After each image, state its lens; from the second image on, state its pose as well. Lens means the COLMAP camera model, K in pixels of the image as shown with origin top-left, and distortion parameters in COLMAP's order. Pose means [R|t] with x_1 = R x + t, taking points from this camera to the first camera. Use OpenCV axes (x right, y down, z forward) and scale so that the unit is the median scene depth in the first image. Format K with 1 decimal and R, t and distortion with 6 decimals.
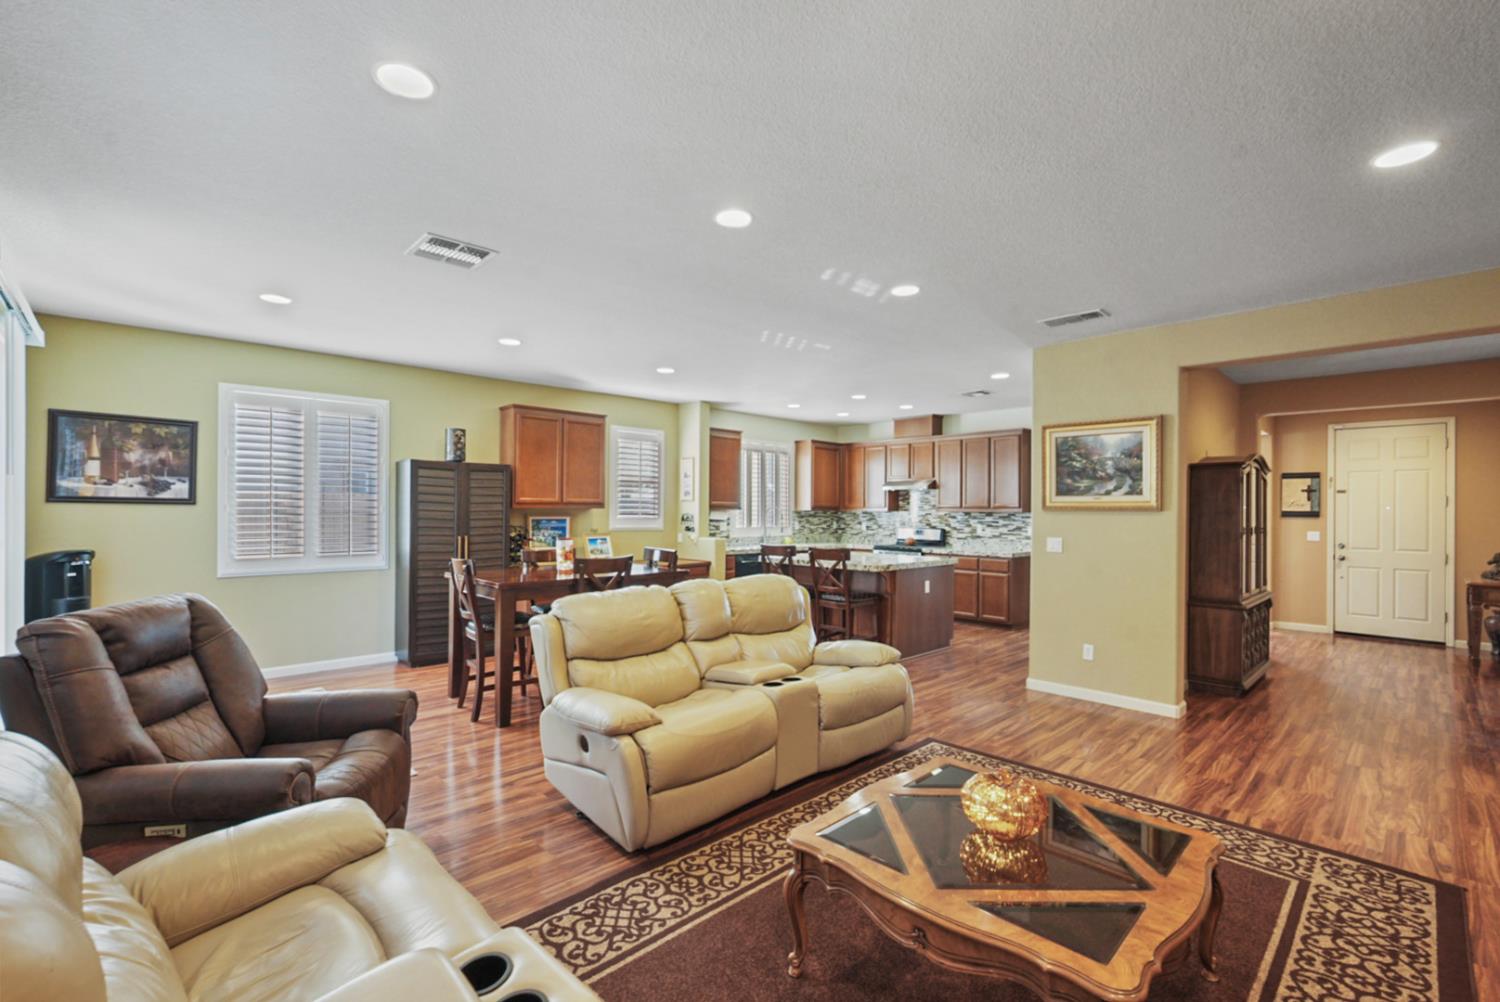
lens RADIAL K [[671.9, 0, 750.6], [0, 671.9, 503.7], [0, 0, 1]] dist [-0.017521, 0.008747]
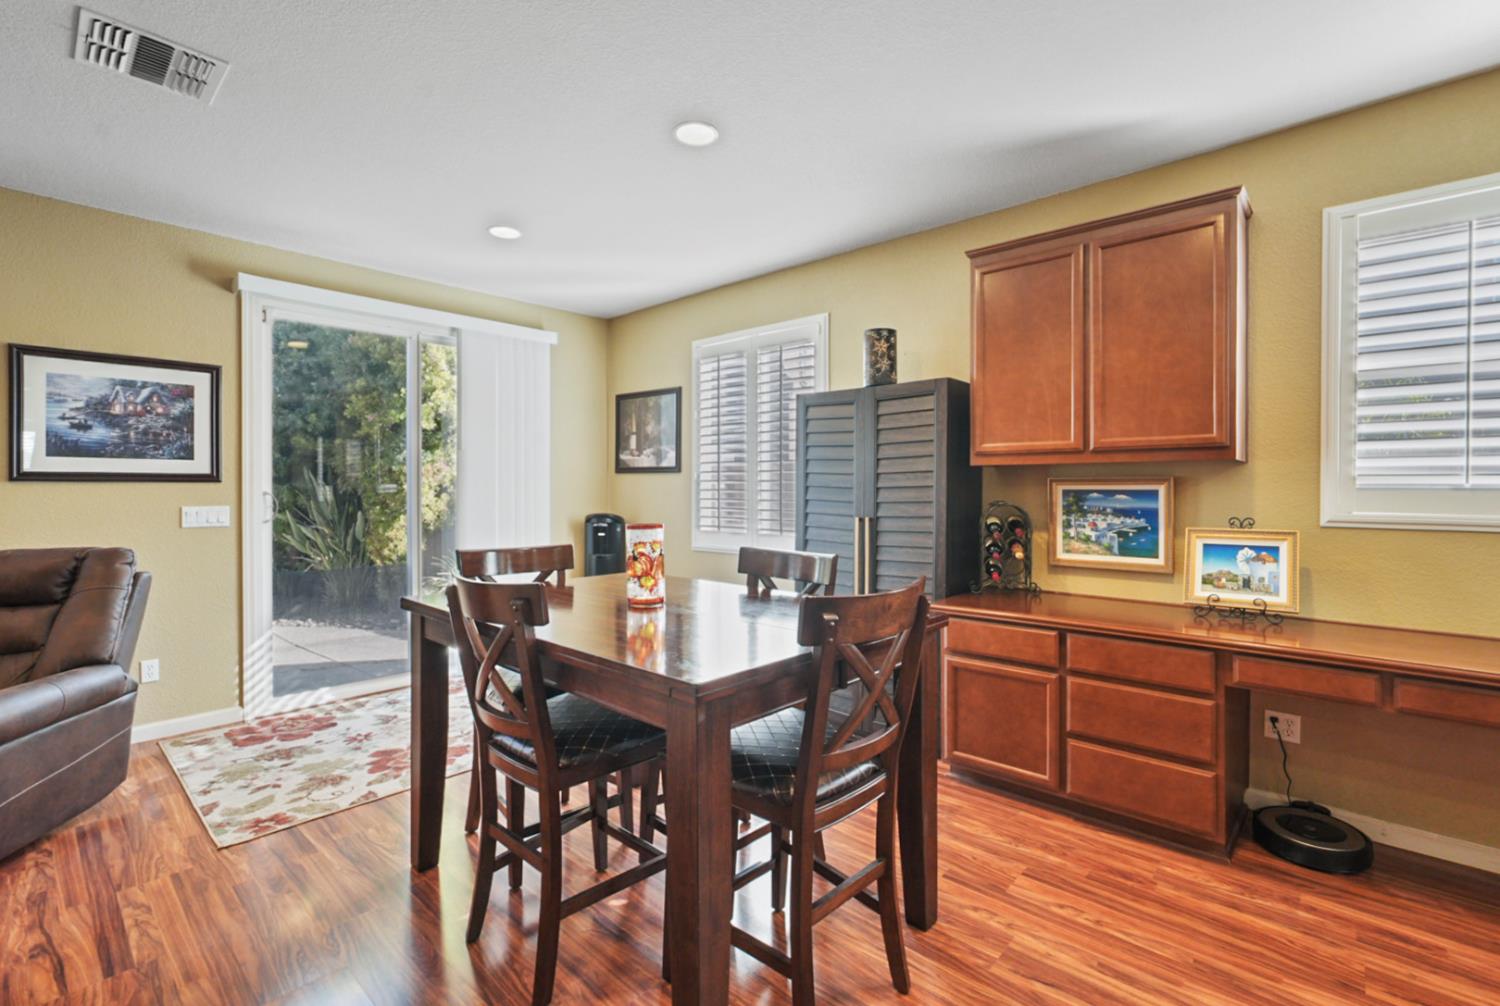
lens RADIAL K [[671.9, 0, 748.6], [0, 671.9, 492.2], [0, 0, 1]] dist [-0.017521, 0.008747]
pose [[0.064790, 0.000600, -0.997899, 0.106935], [0.011022, 0.999938, 0.001317, 0.020703], [0.997838, -0.011084, 0.064779, 0.722568]]
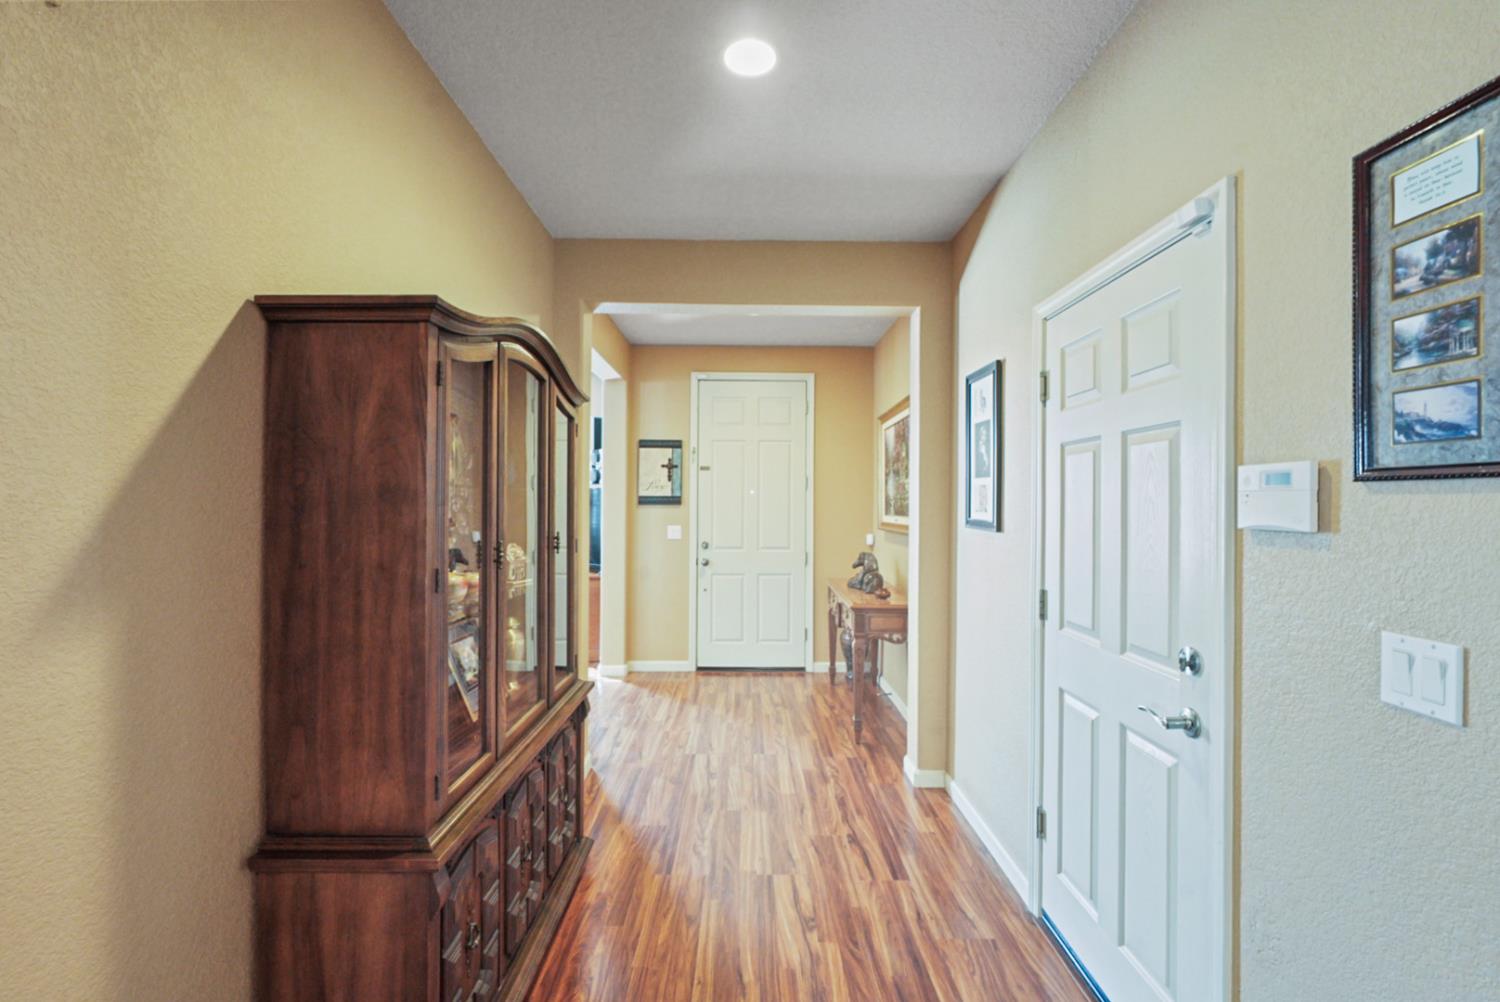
lens RADIAL K [[671.9, 0, 738.9], [0, 671.9, 502.2], [0, 0, 1]] dist [-0.017521, 0.008747]
pose [[0.708157, -0.004451, 0.706041, 0.446239], [-0.006530, 0.999896, 0.012852, 0.009095], [-0.706025, -0.013712, 0.708054, 0.512736]]
